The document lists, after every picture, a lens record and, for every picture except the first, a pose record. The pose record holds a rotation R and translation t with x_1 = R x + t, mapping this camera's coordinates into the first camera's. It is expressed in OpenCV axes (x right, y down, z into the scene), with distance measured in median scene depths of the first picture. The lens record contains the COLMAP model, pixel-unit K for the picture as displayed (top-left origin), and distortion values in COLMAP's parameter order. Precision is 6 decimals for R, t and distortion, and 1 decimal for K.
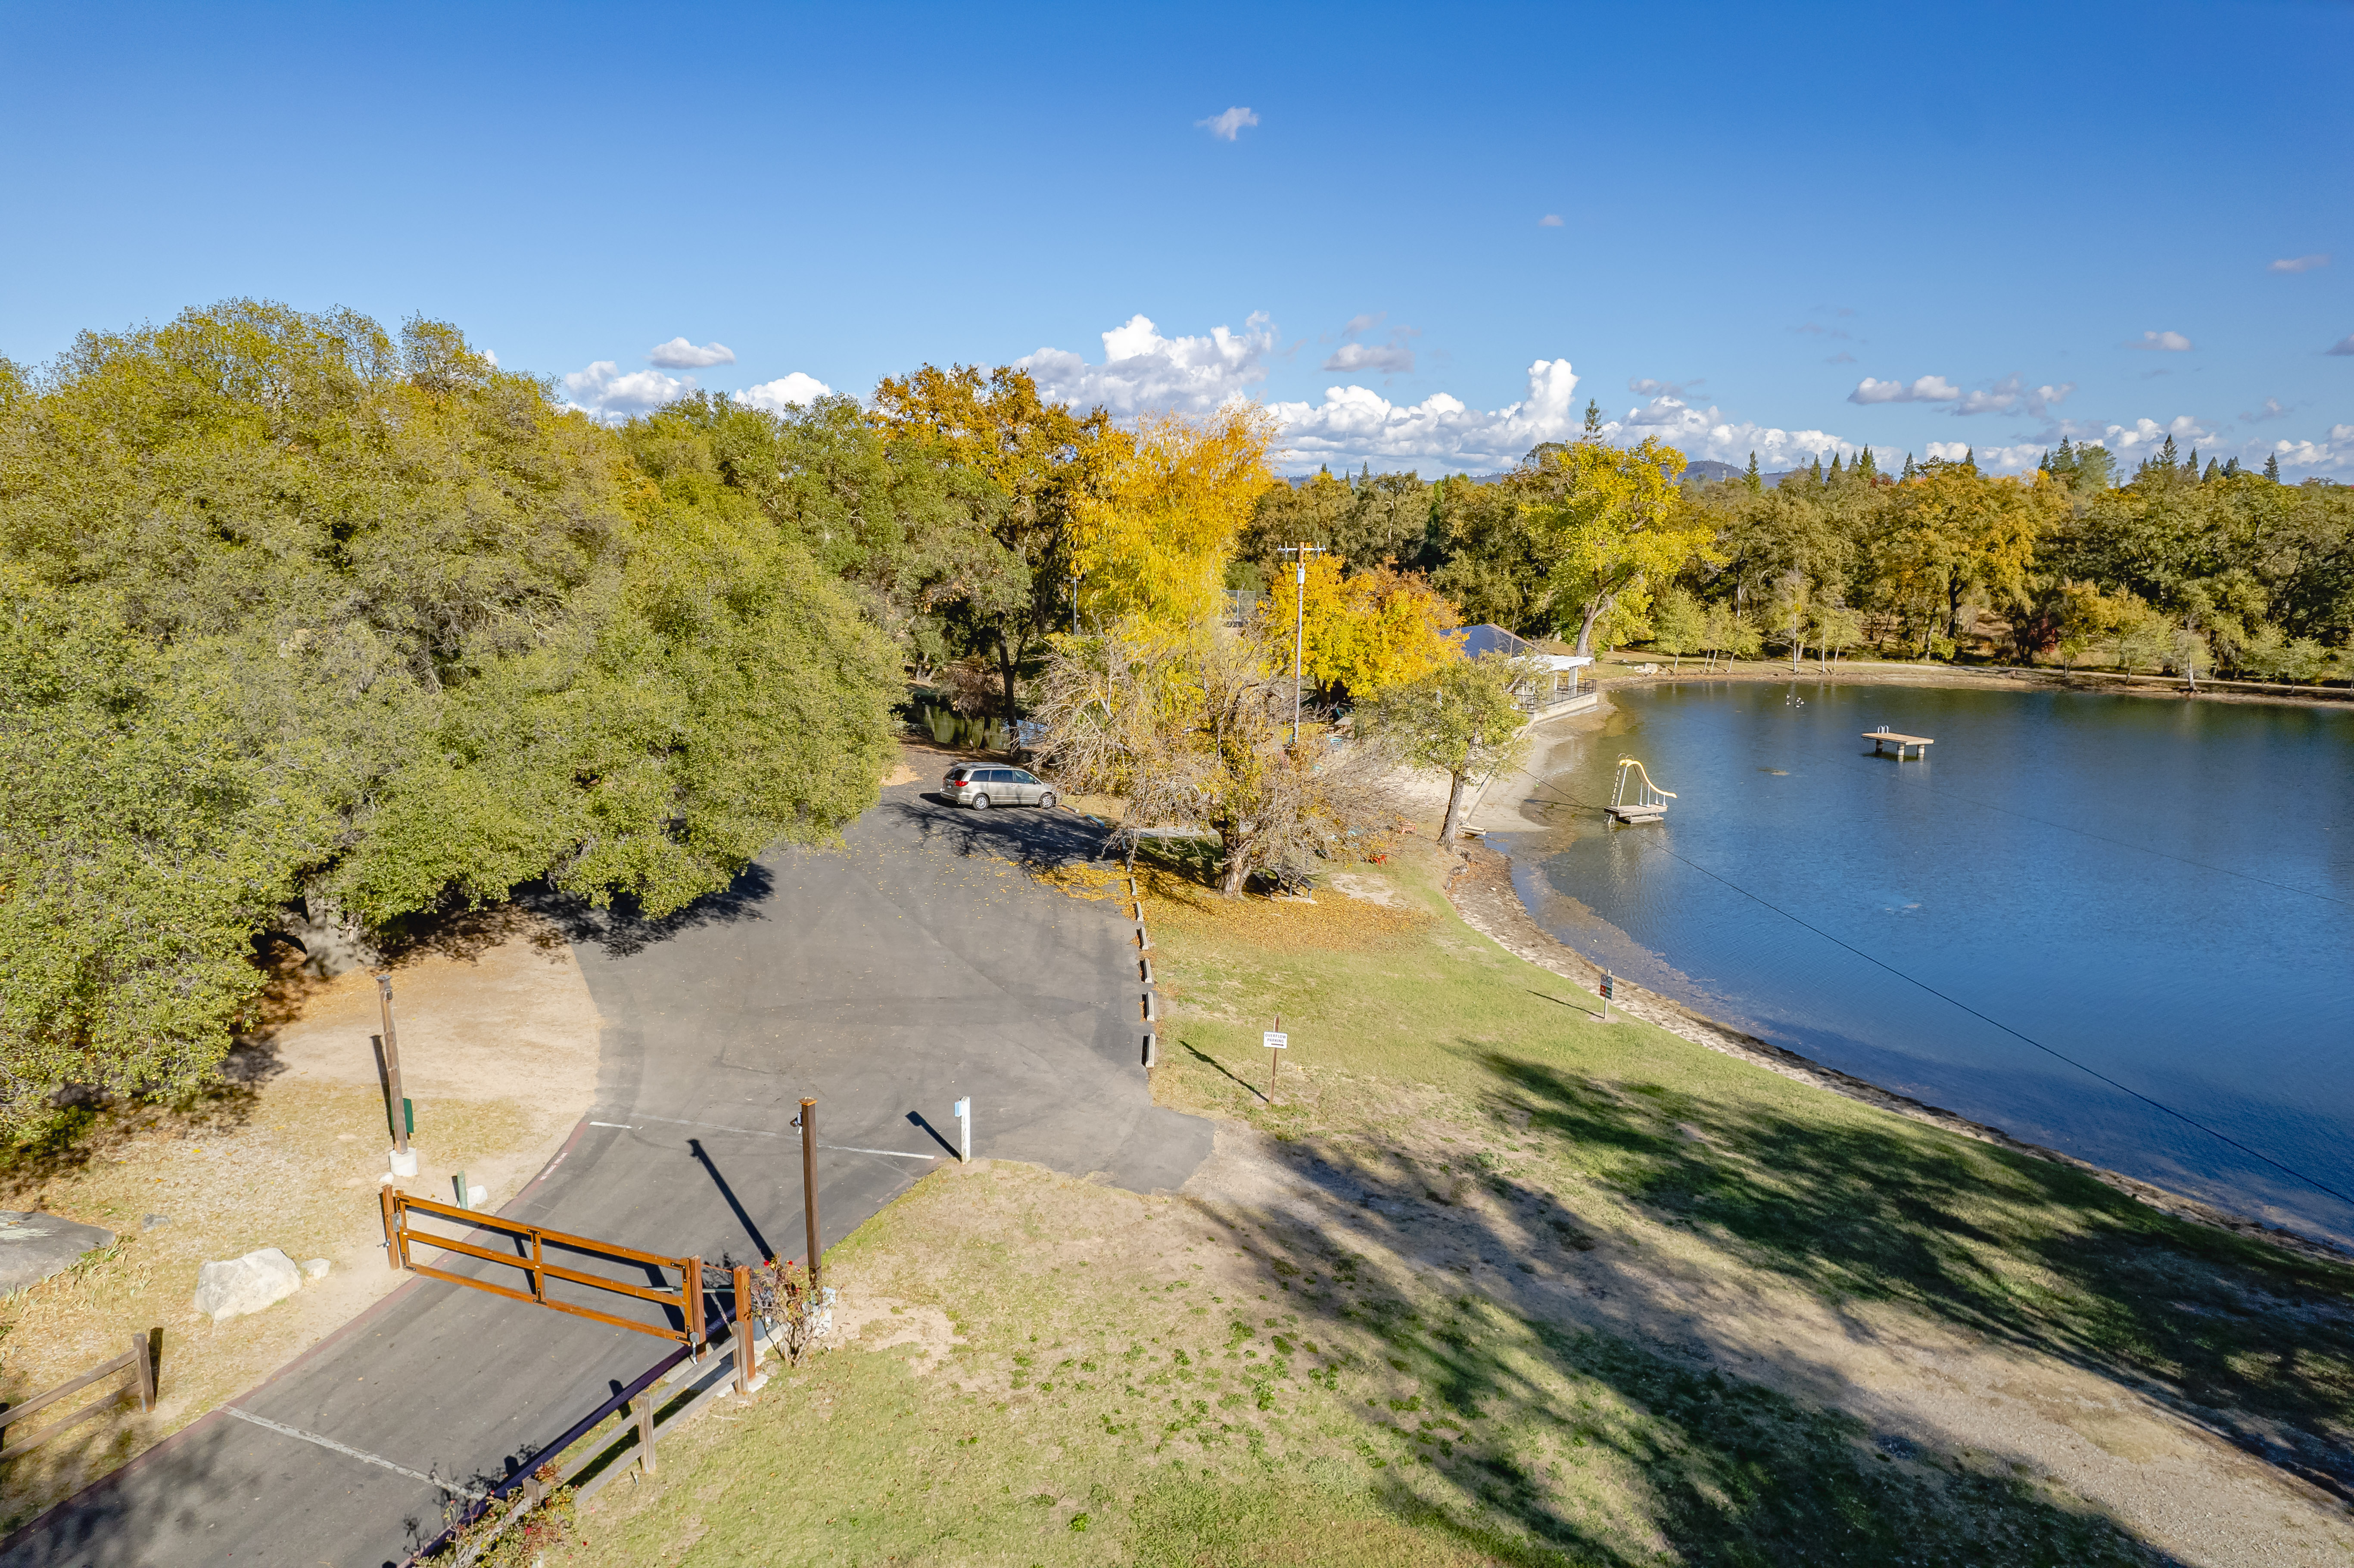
lens RADIAL K [[1489.3, 0, 1177.0], [0, 1489.3, 784.0], [0, 0, 1]] dist [-0.133711, 0.111317]
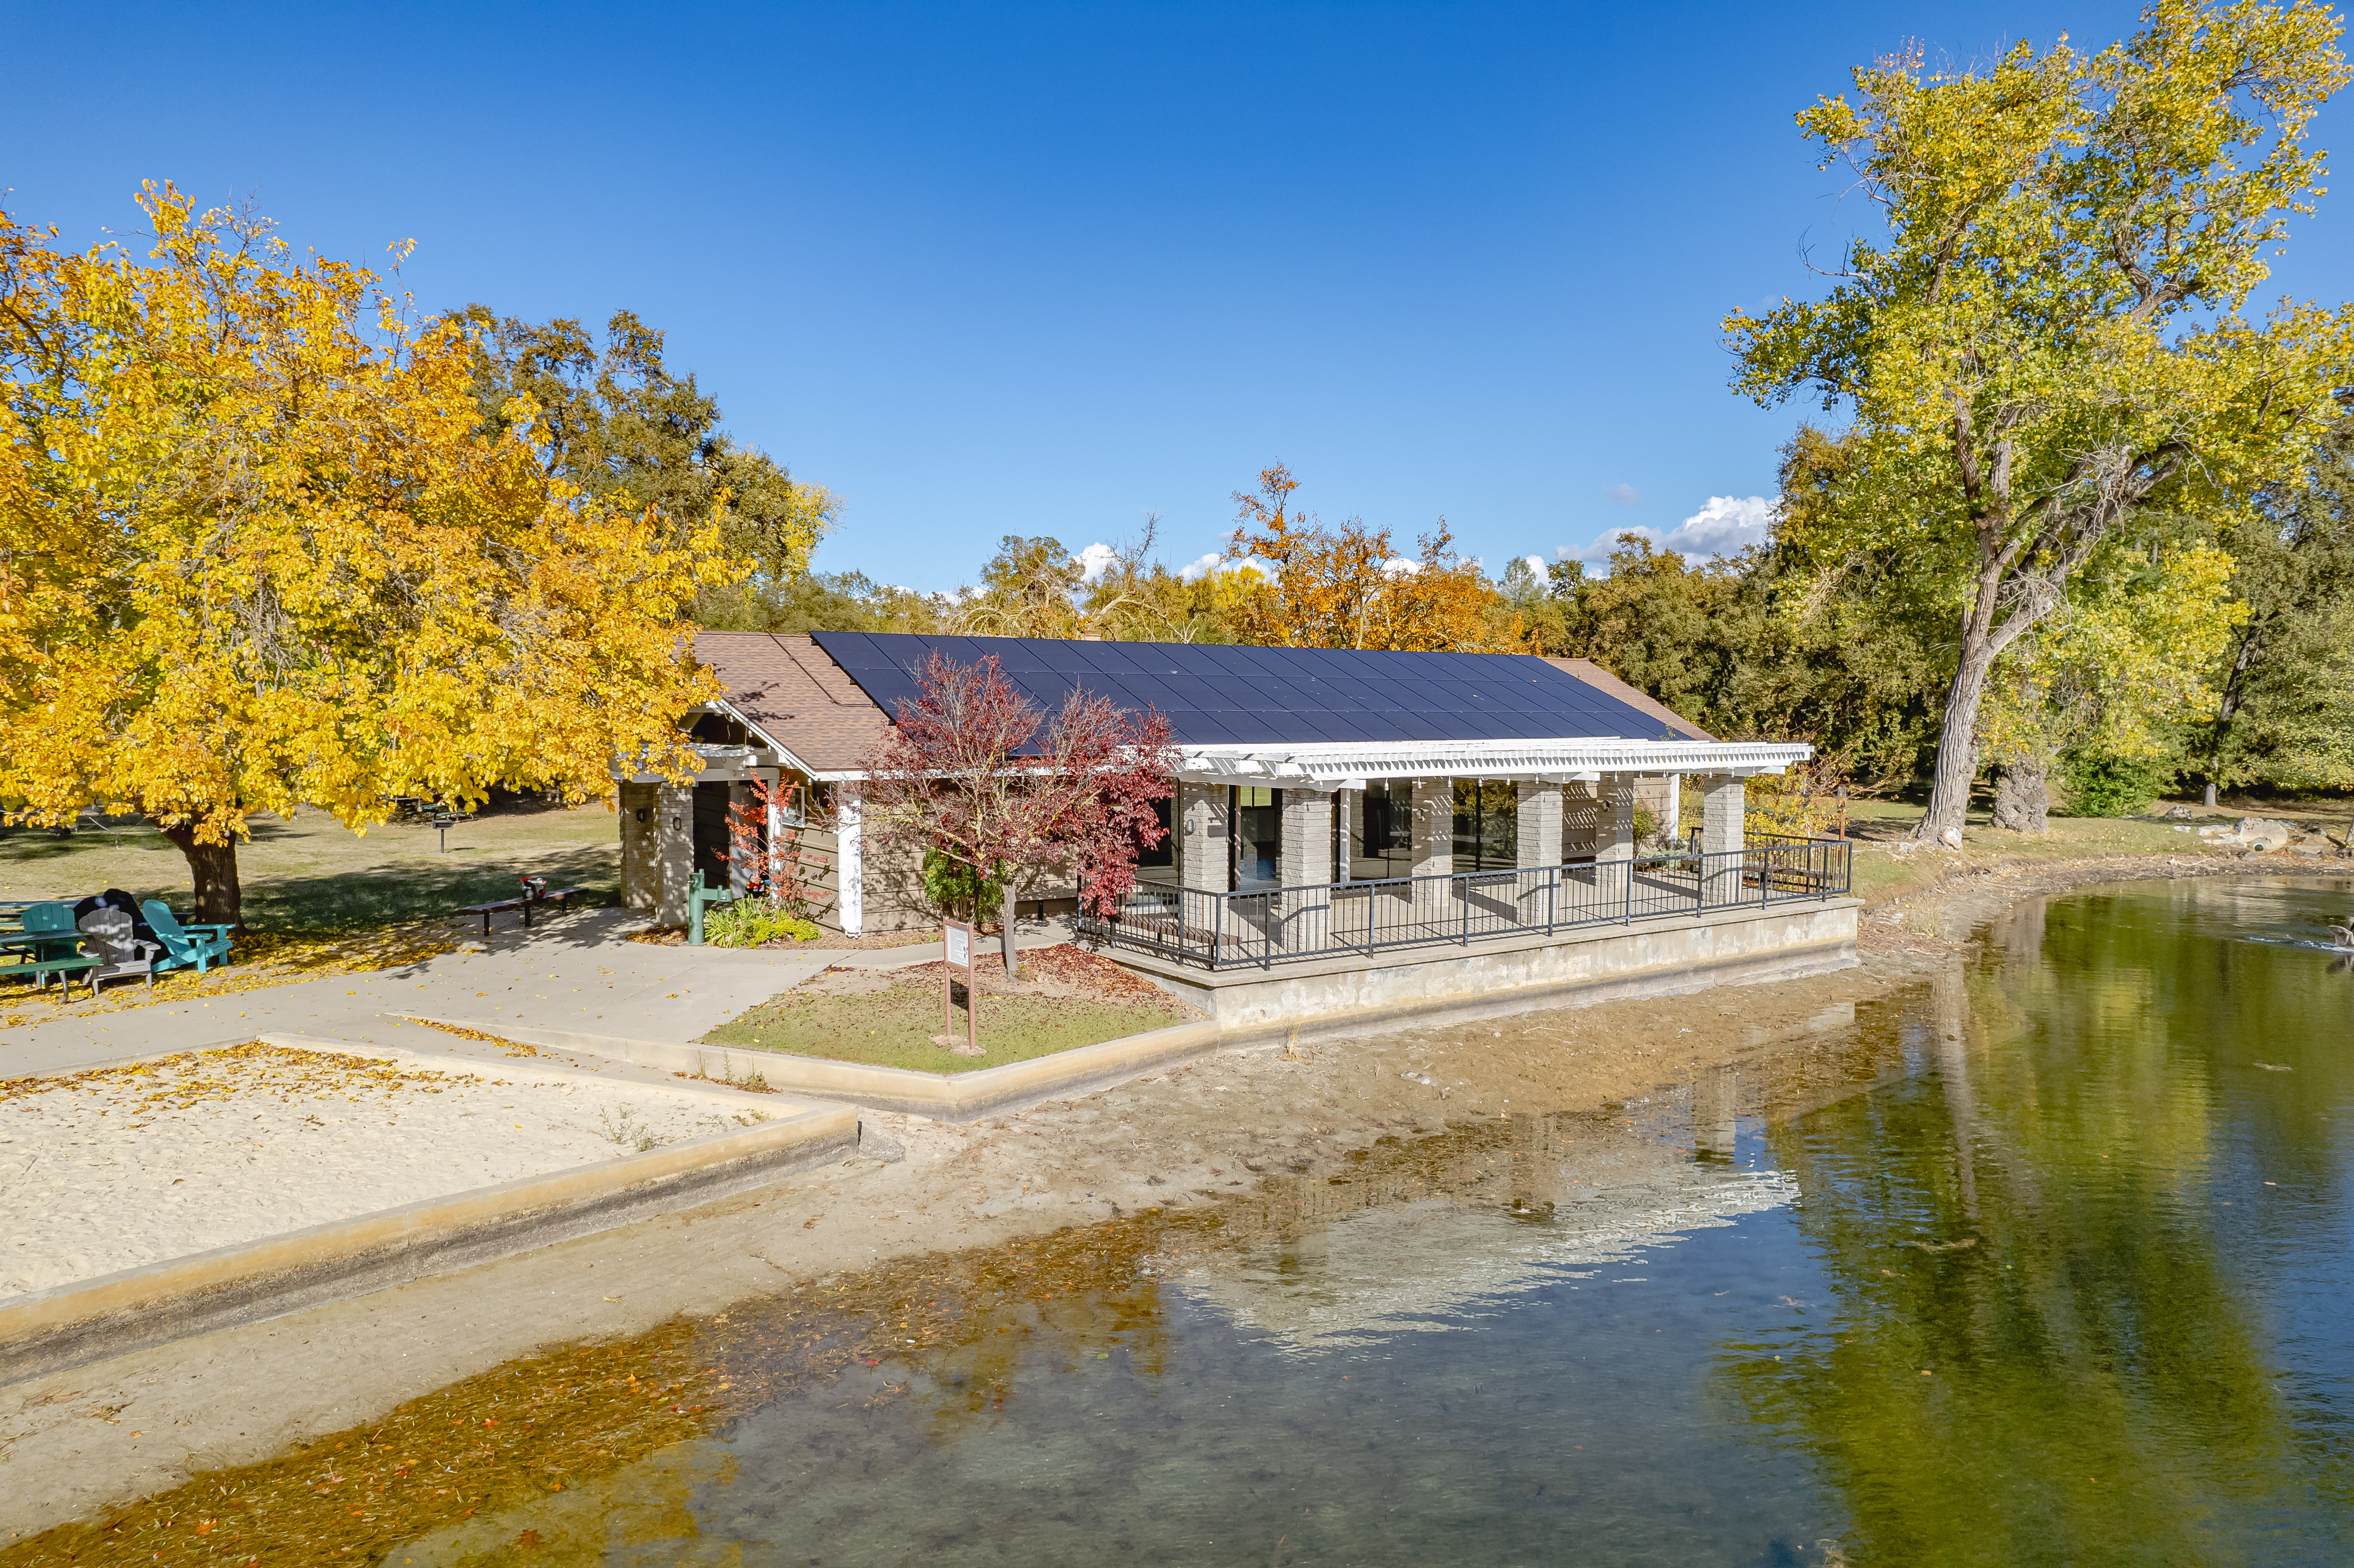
lens RADIAL K [[1489.3, 0, 1177.0], [0, 1489.3, 784.0], [0, 0, 1]] dist [-0.133711, 0.111317]
pose [[0.913412, 0.016485, -0.406703, 0.232930], [-0.065458, 0.992124, -0.106798, -0.039692], [0.401739, 0.124172, 0.907297, 0.615807]]
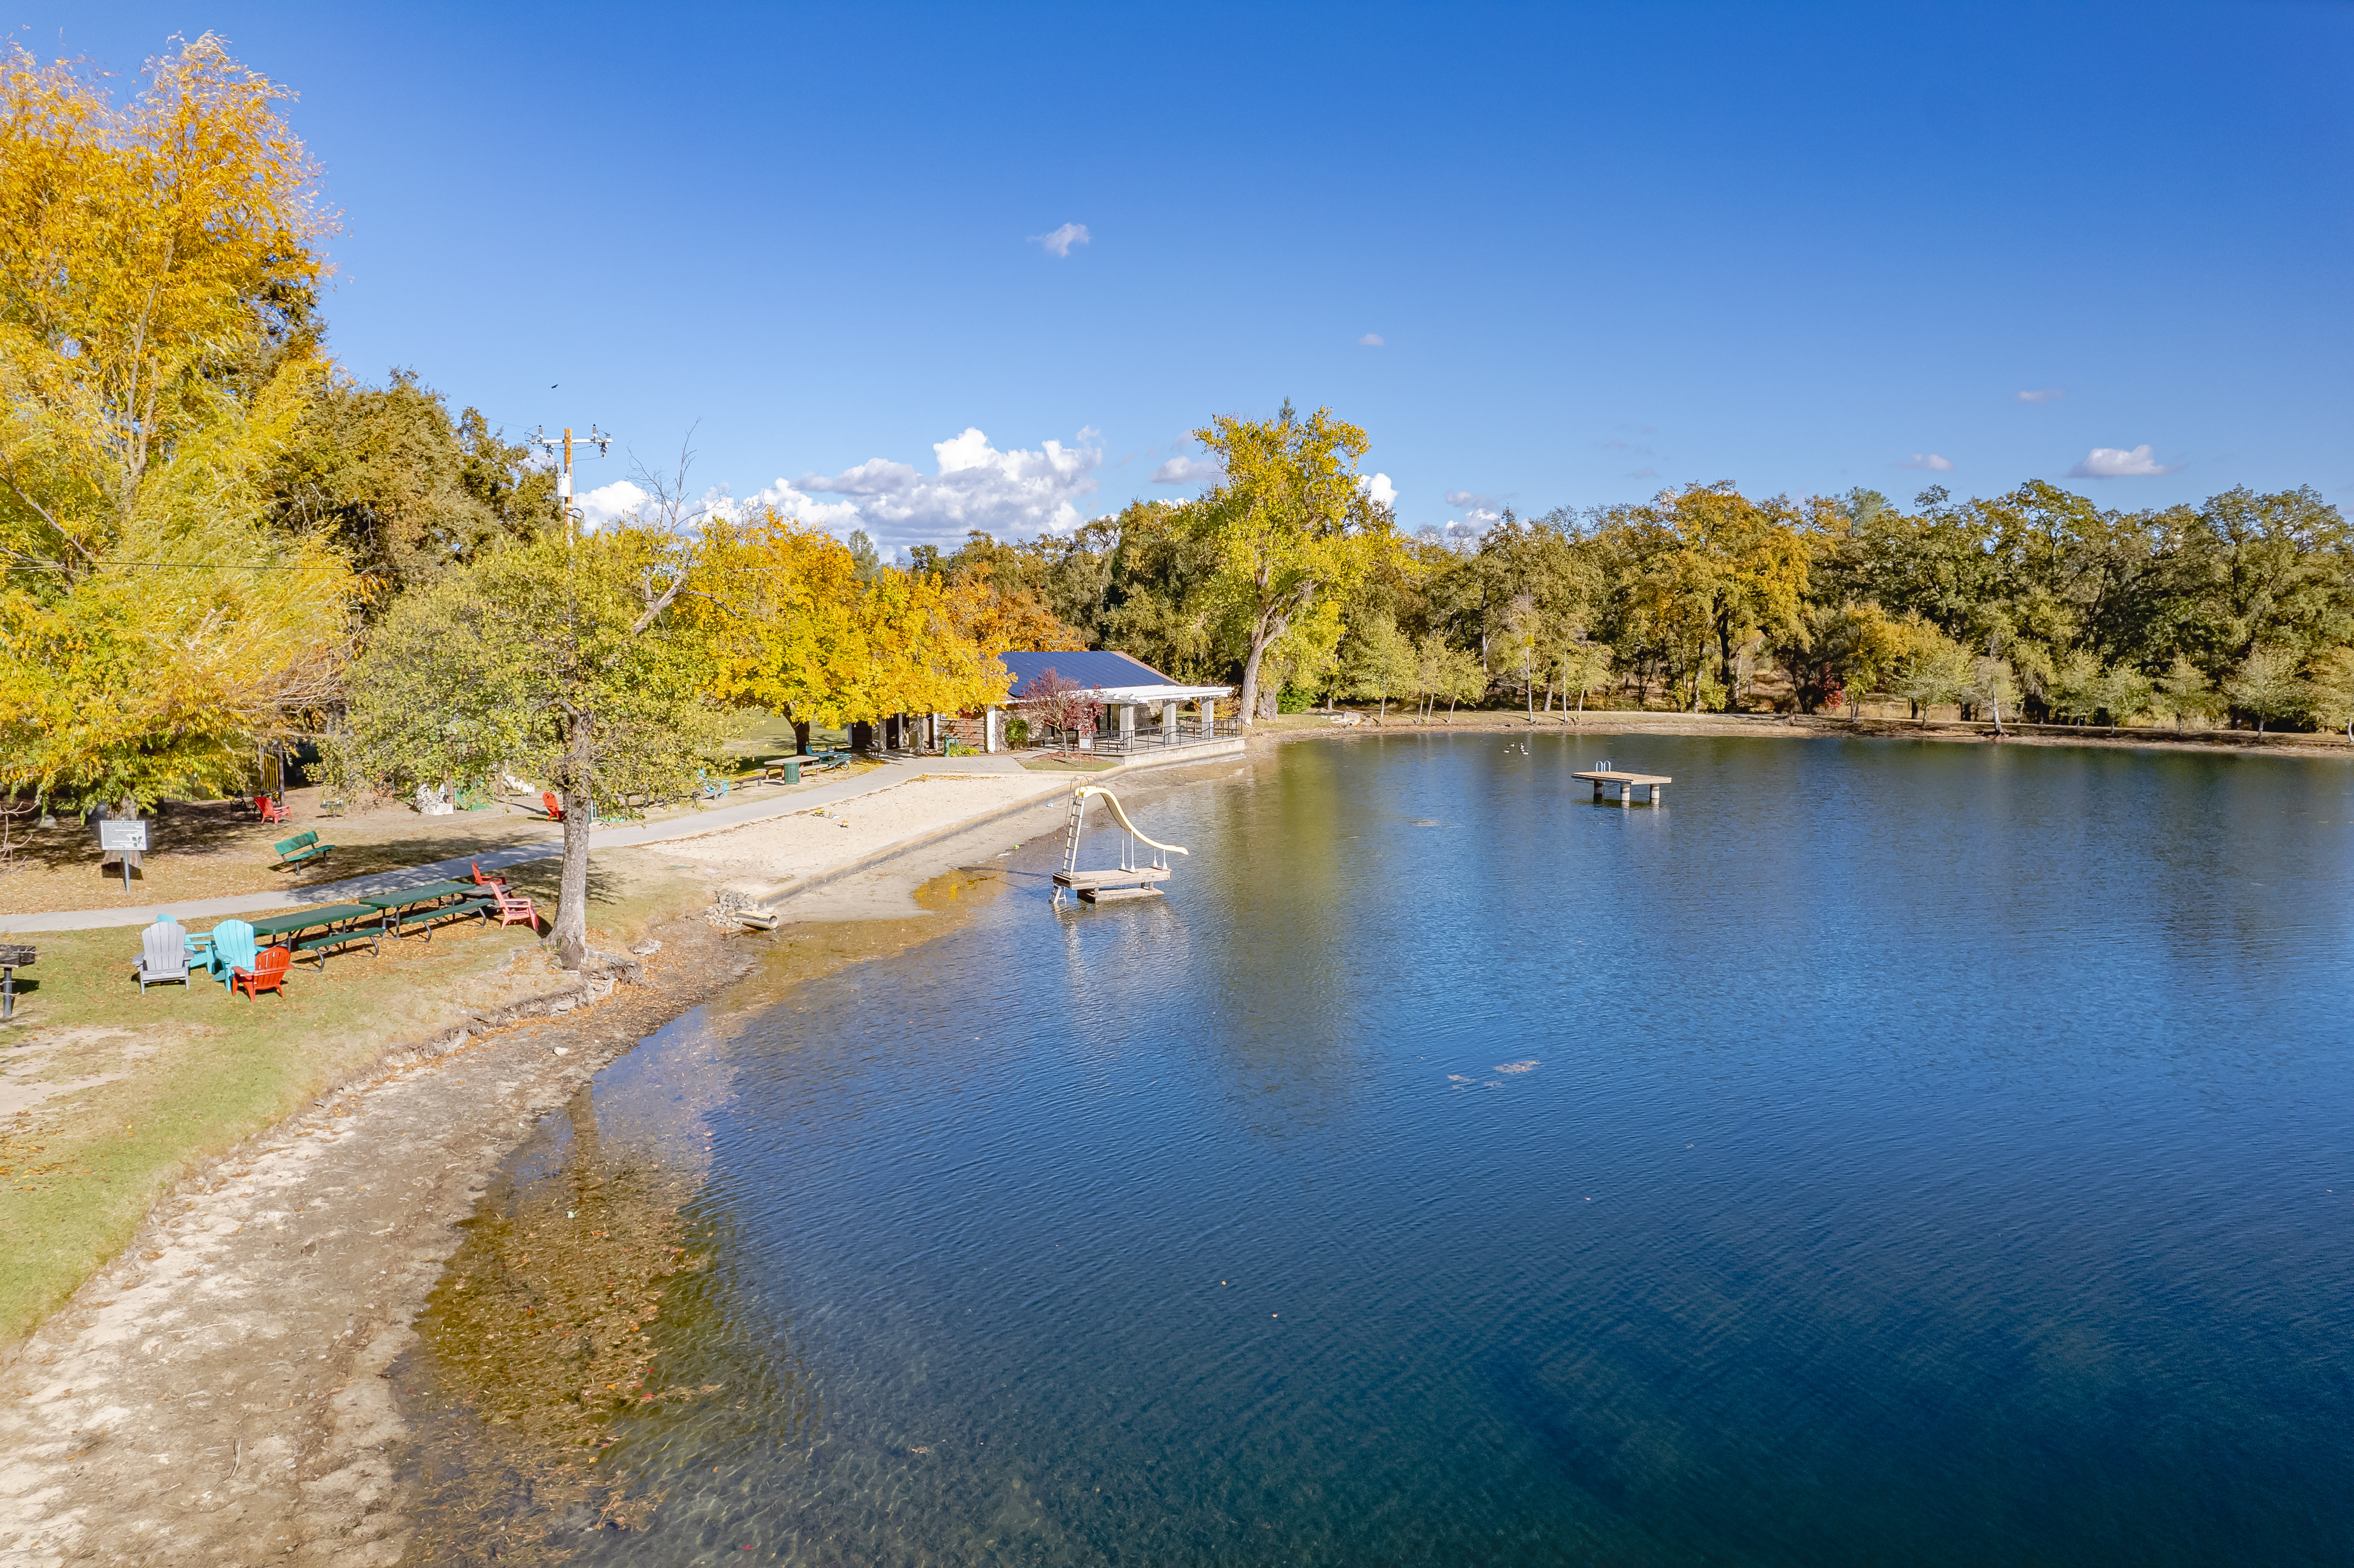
lens RADIAL K [[1489.3, 0, 1177.0], [0, 1489.3, 784.0], [0, 0, 1]] dist [-0.133711, 0.111317]
pose [[0.993315, -0.008675, 0.115108, 0.137970], [0.016831, 0.997400, -0.070072, 0.011270], [-0.114201, 0.071541, 0.990878, 0.221832]]
